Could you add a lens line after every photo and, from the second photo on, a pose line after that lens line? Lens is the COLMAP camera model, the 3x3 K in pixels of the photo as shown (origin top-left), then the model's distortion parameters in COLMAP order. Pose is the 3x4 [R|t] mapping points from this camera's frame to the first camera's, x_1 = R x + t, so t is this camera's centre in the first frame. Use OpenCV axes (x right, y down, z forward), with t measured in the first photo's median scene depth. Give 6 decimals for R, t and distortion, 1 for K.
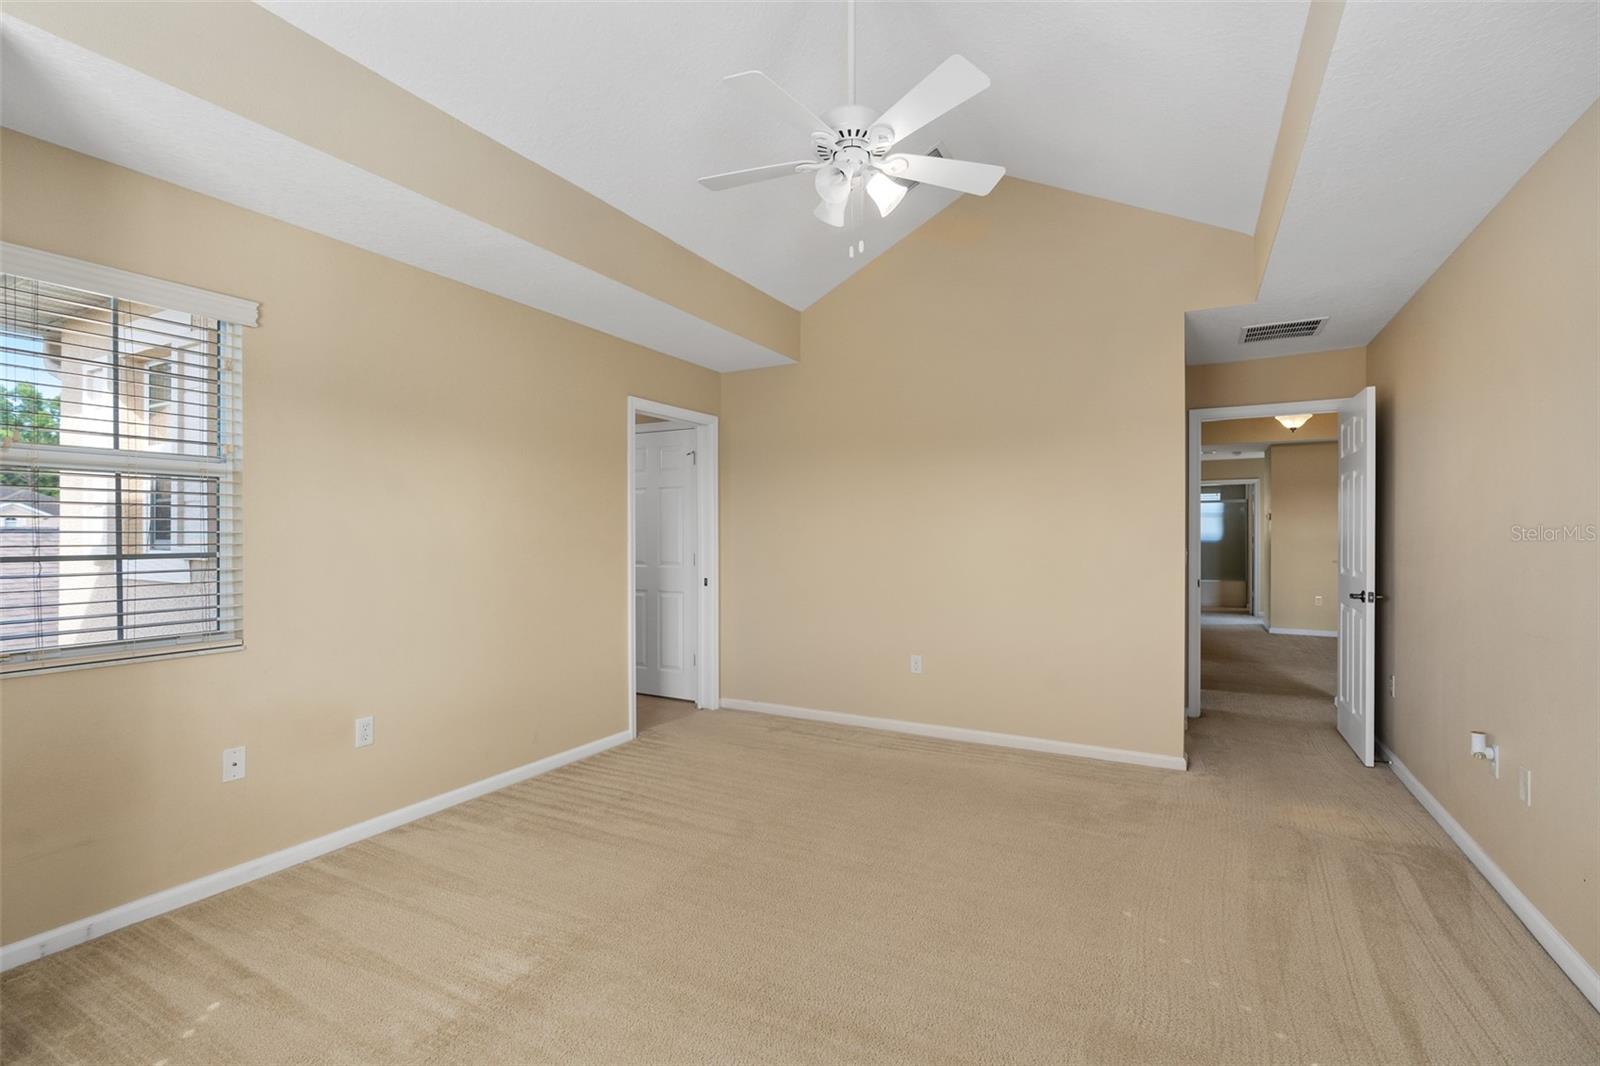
lens RADIAL K [[728.1, 0, 800.0], [0, 728.1, 538.8], [0, 0, 1]] dist [-0.010979, -0.000433]
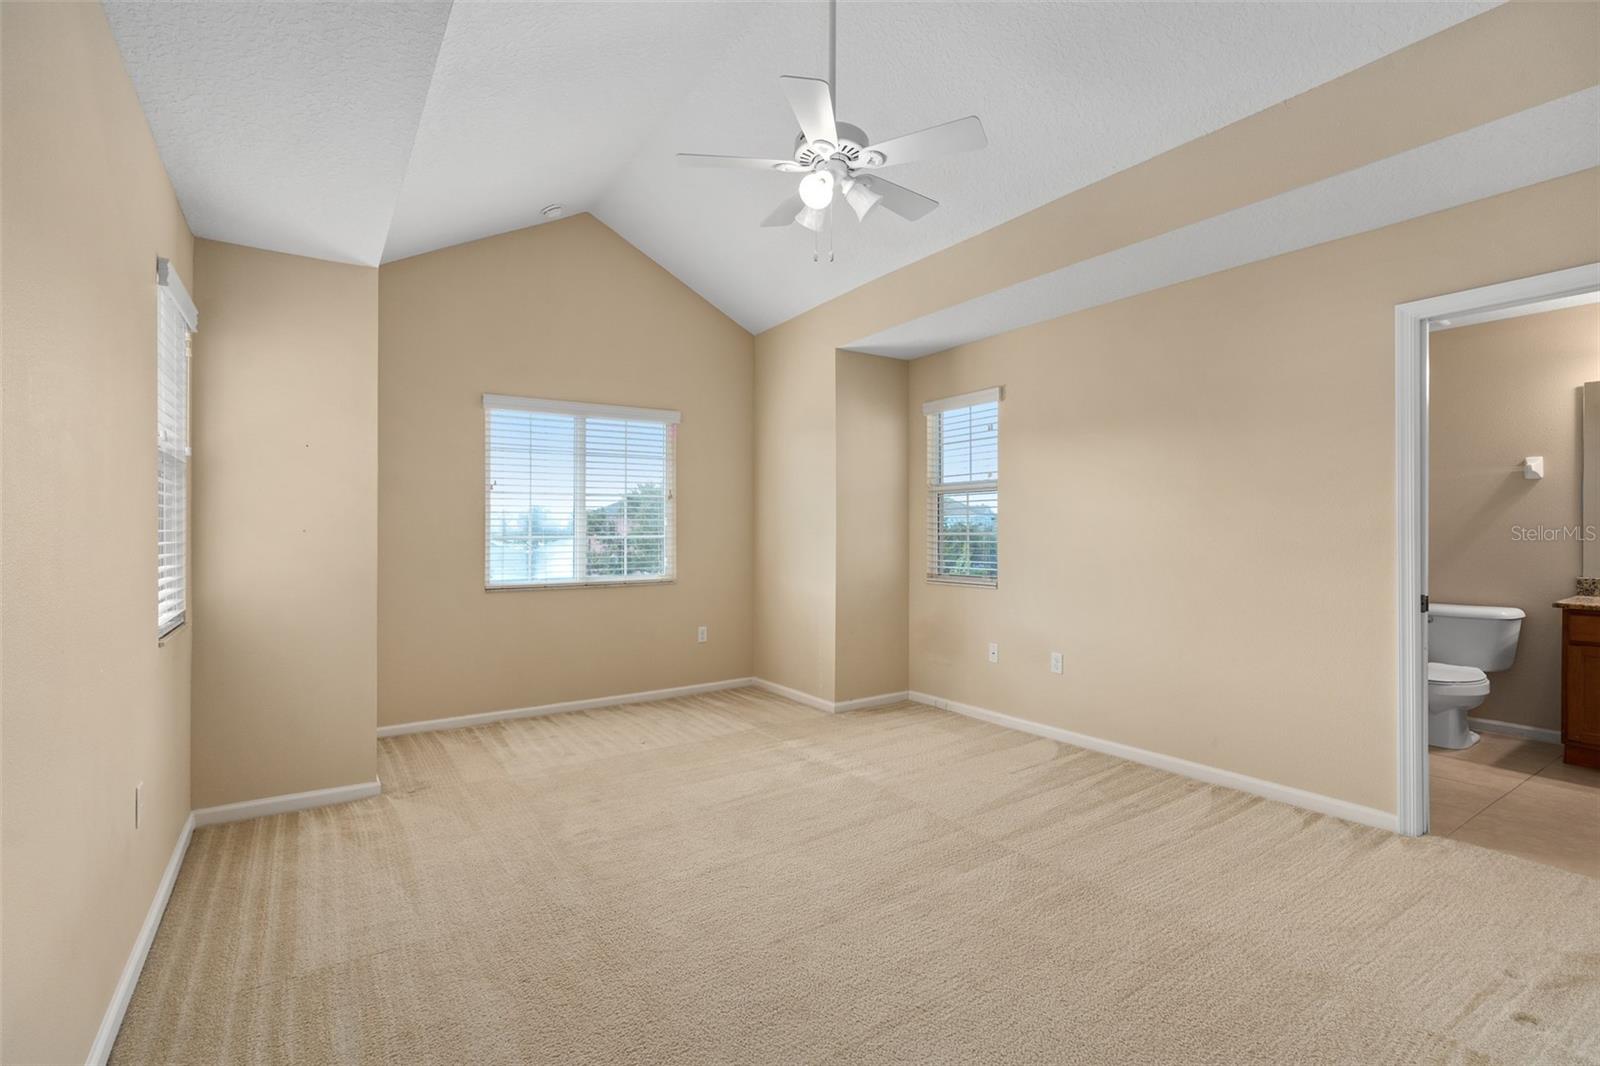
lens RADIAL K [[728.1, 0, 805.2], [0, 728.1, 526.3], [0, 0, 1]] dist [-0.010979, -0.000433]
pose [[-0.456926, -0.003894, -0.889496, 0.871845], [-0.004278, 0.999988, -0.002181, 0.007973], [0.889495, 0.002808, -0.456937, 1.216424]]
